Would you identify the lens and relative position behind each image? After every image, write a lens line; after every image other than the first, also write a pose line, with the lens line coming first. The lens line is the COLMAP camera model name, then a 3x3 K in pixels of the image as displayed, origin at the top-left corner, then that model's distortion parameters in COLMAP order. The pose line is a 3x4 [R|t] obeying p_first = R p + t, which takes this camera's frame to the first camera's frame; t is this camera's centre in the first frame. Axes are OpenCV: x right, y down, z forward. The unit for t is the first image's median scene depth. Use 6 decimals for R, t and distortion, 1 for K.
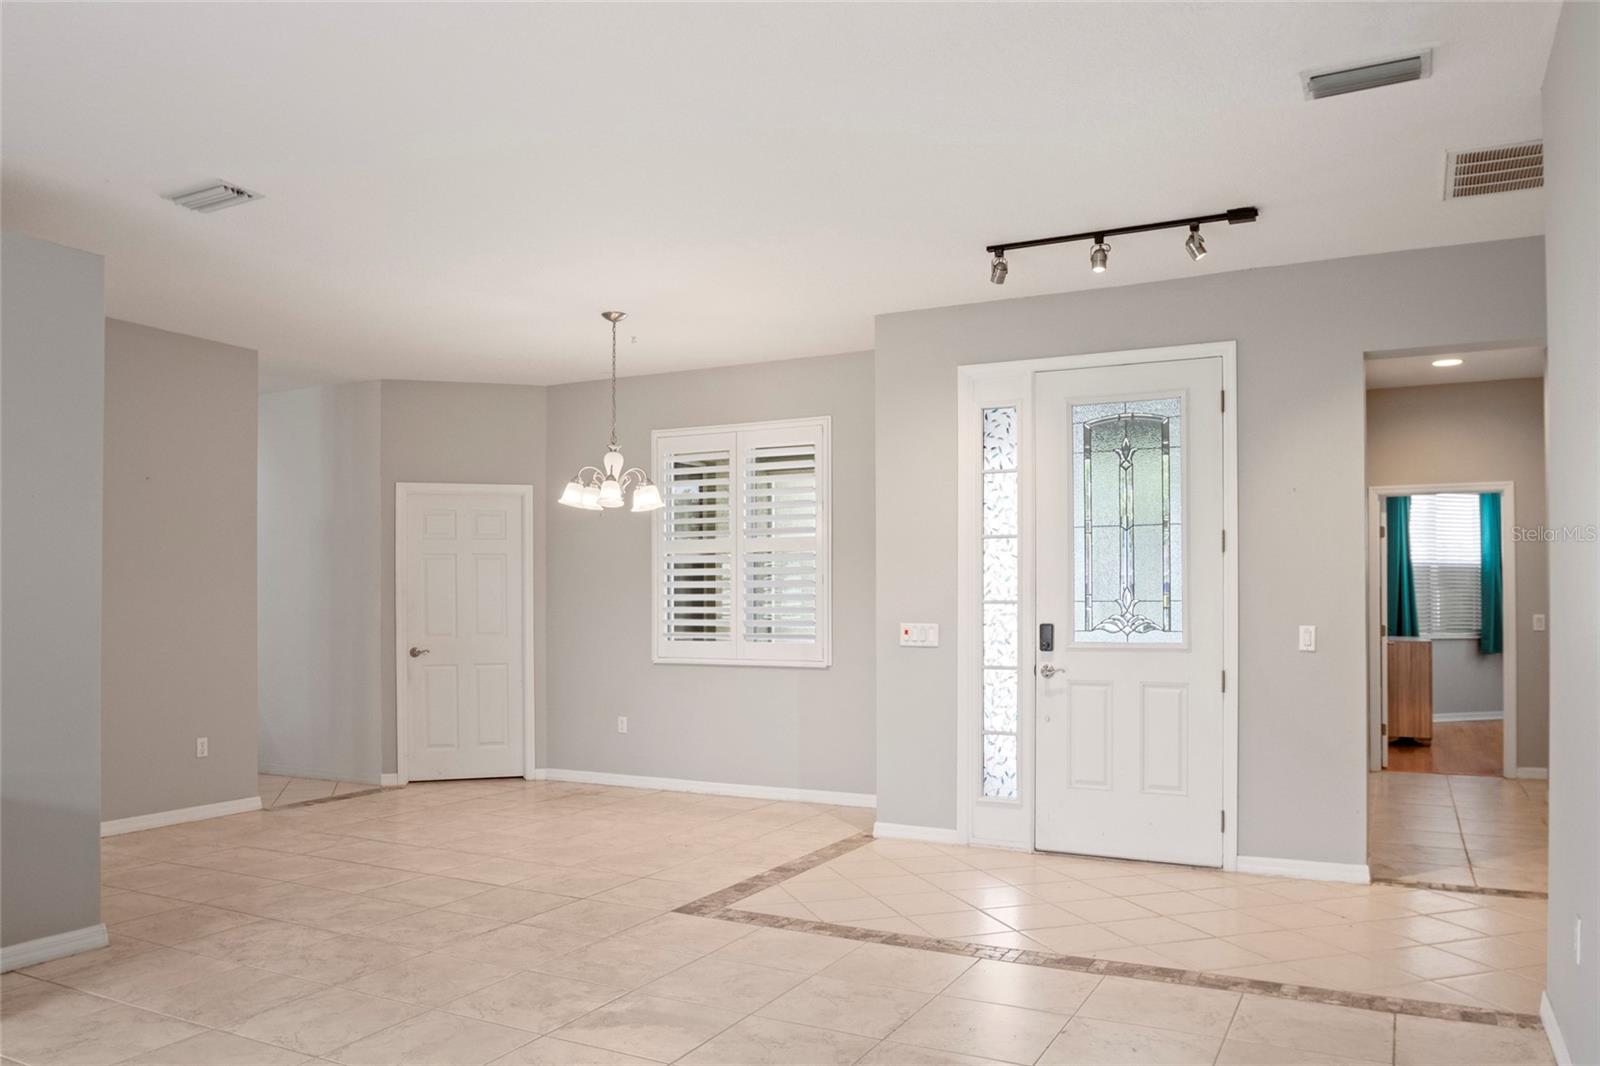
lens RADIAL K [[1150.4, 0, 804.3], [0, 1150.4, 539.3], [0, 0, 1]] dist [-0.041550, 0.009622]
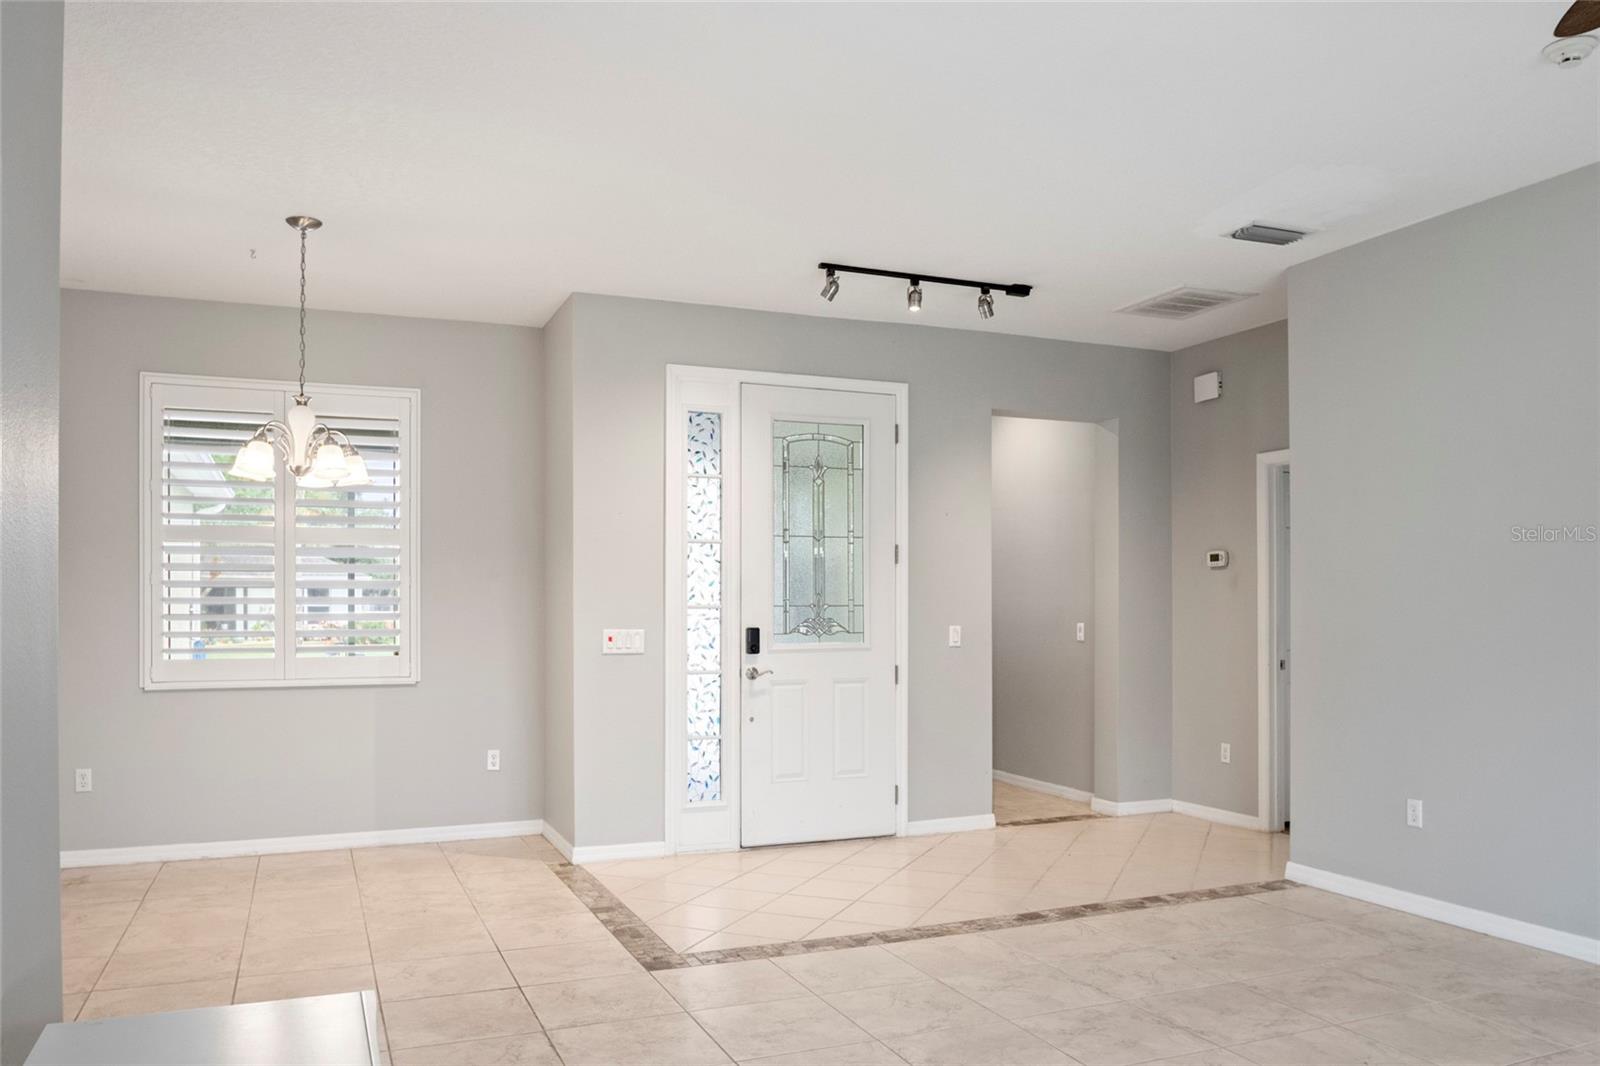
lens RADIAL K [[1150.4, 0, 786.0], [0, 1150.4, 553.4], [0, 0, 1]] dist [-0.041550, 0.009622]
pose [[0.654325, 0.034594, 0.755422, -0.613962], [-0.039157, 0.999163, -0.011840, 0.019707], [-0.755199, -0.021832, 0.655132, 0.330056]]
